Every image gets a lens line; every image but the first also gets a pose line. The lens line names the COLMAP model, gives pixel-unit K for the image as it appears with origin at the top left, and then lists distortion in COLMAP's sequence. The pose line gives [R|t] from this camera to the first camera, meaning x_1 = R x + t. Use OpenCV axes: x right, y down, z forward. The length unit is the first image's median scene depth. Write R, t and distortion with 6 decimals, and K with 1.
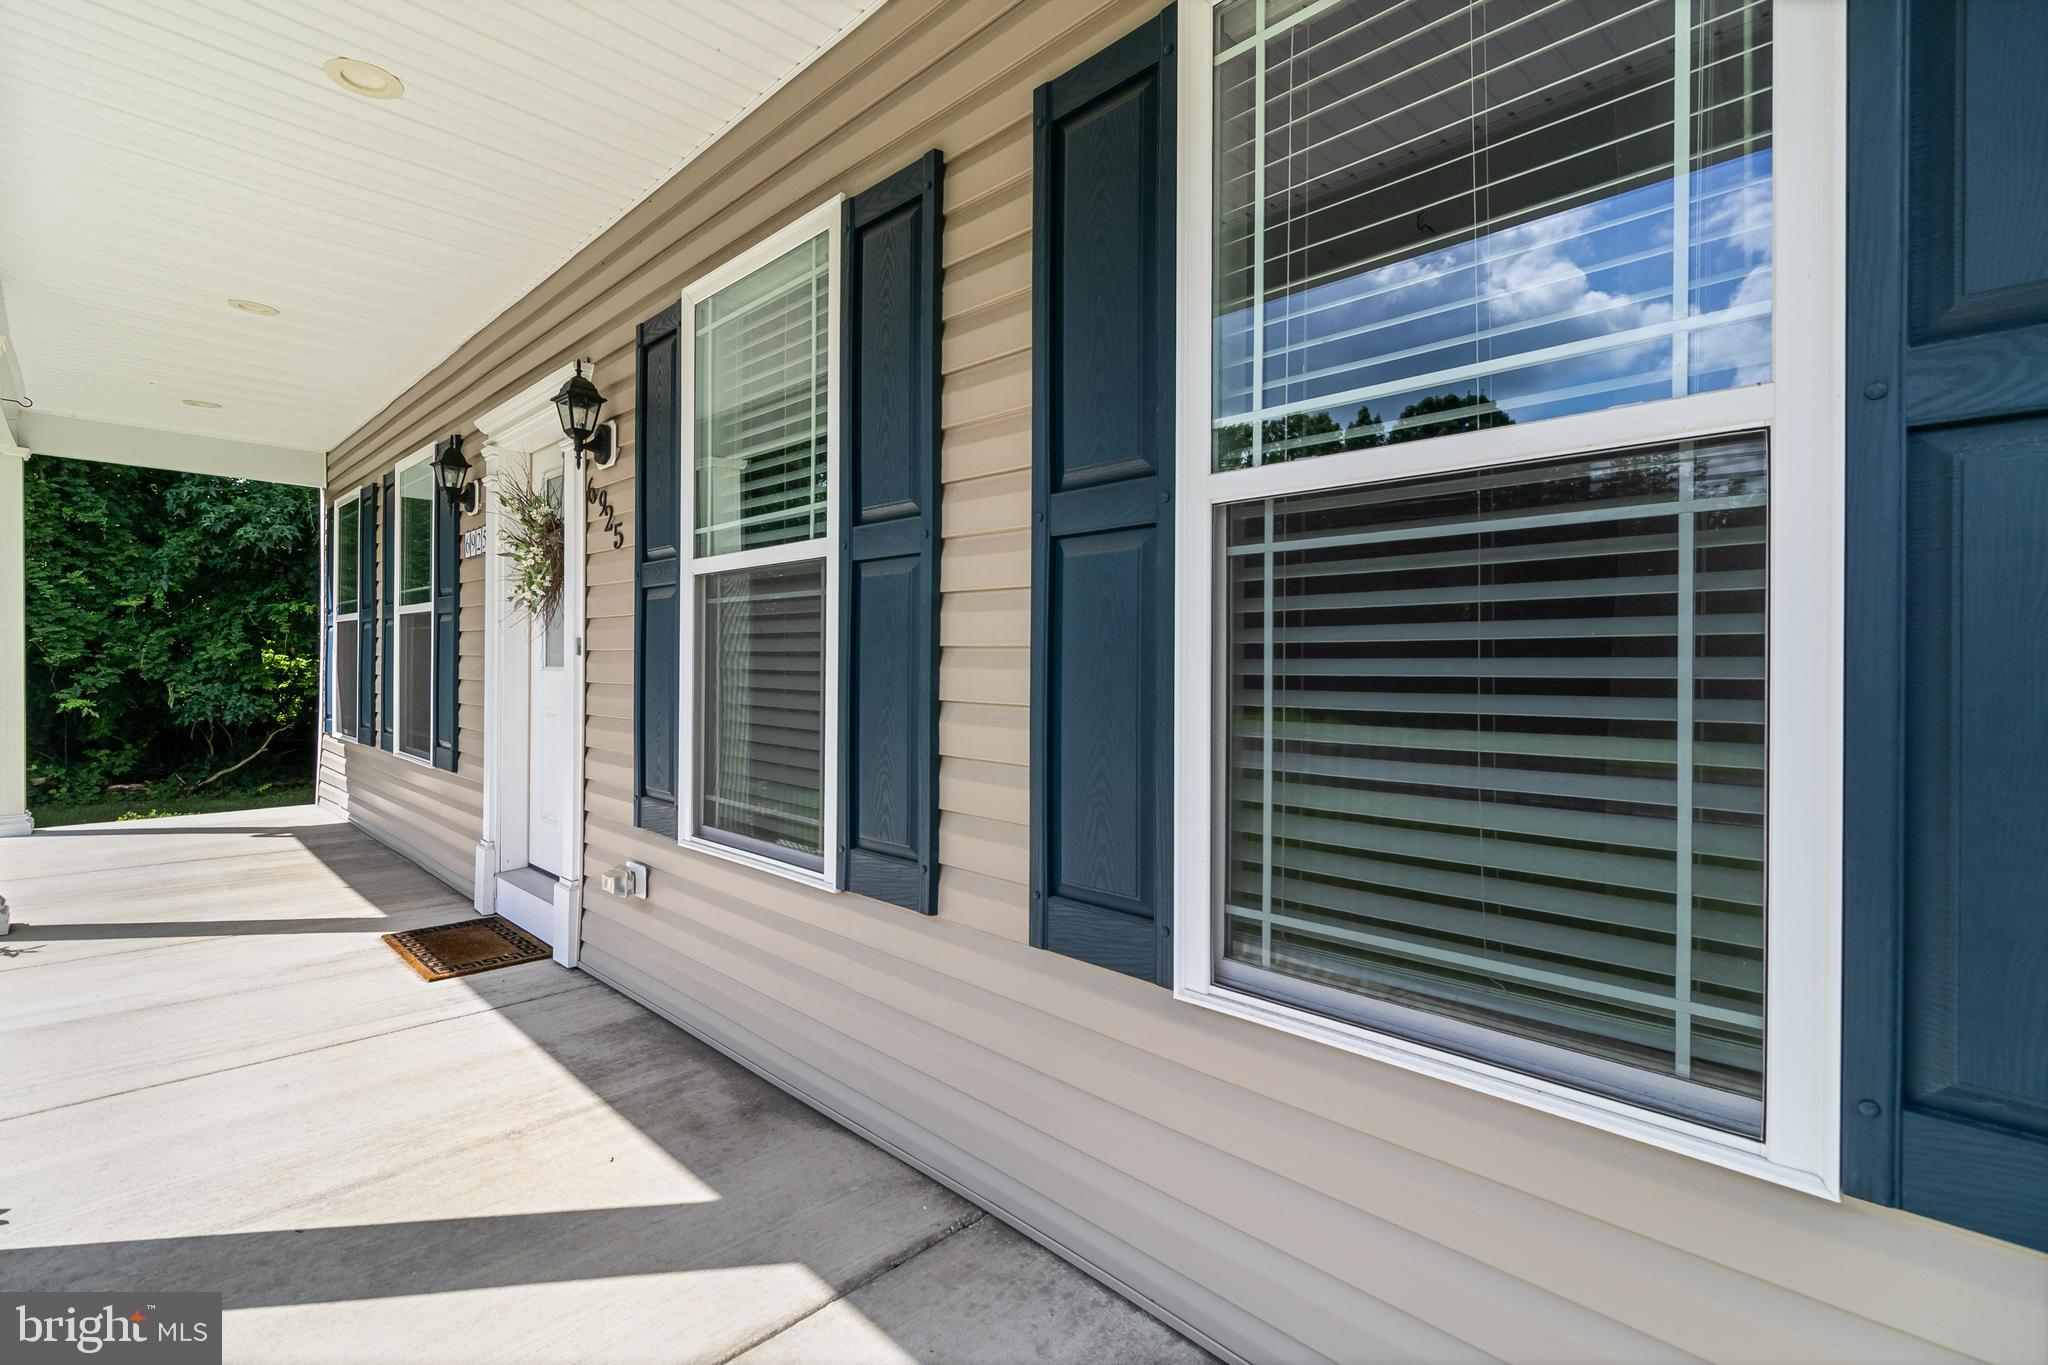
lens RADIAL K [[939.3, 0, 1024.8], [0, 939.3, 672.7], [0, 0, 1]] dist [-0.001492, -0.000996]
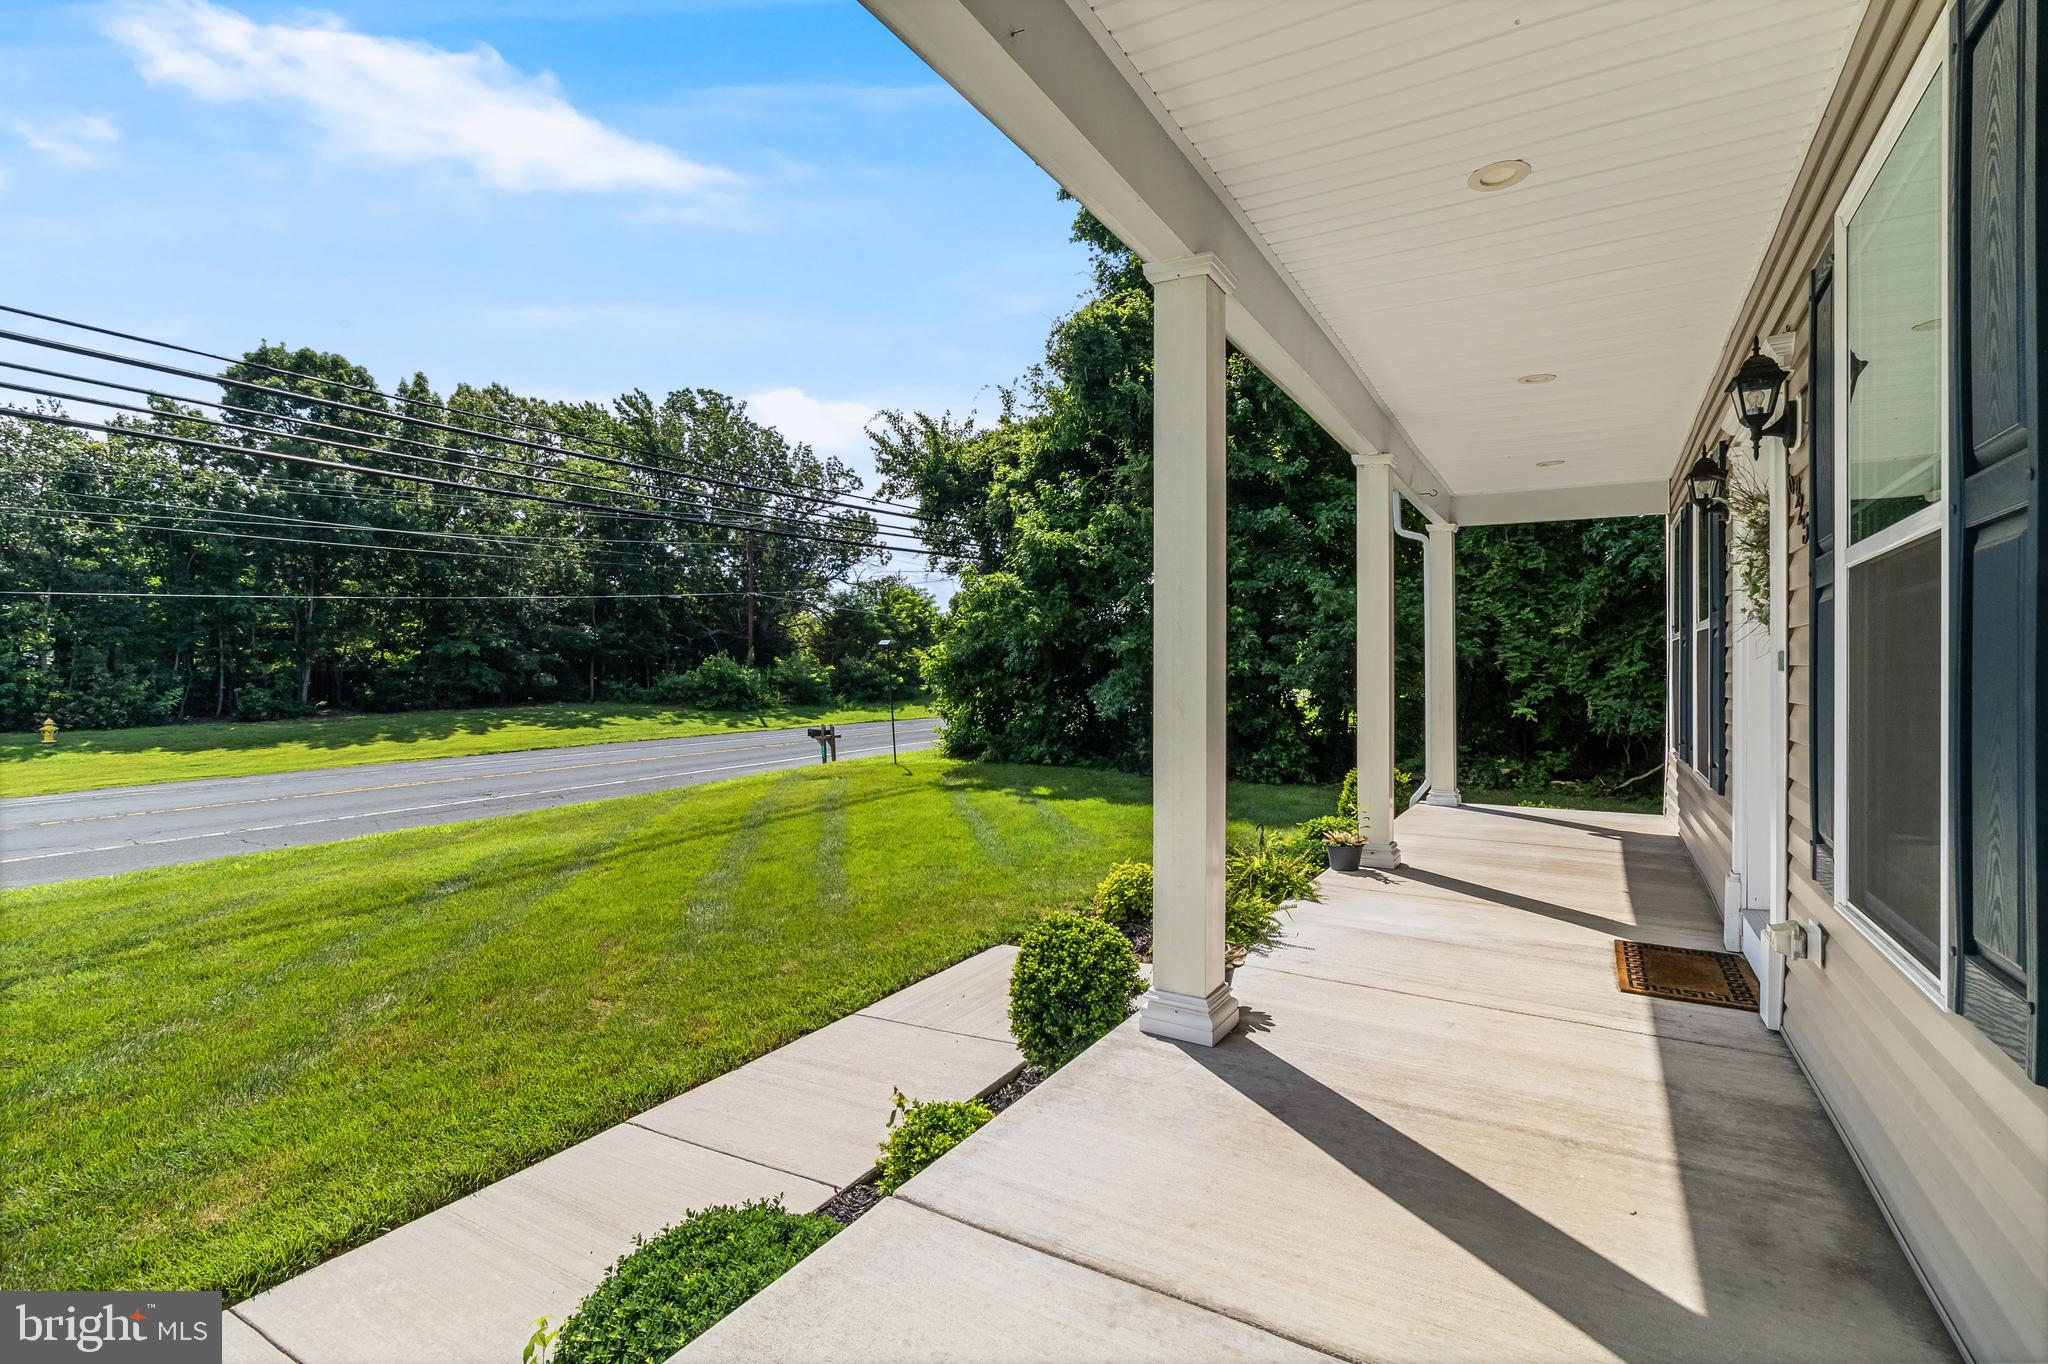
lens RADIAL K [[939.3, 0, 1021.9], [0, 939.3, 675.0], [0, 0, 1]] dist [-0.001492, -0.000996]
pose [[0.234160, -0.005602, -0.972182, 0.209248], [-0.010574, 0.999910, -0.008308, -0.000346], [0.972140, 0.012225, 0.234080, 0.120421]]
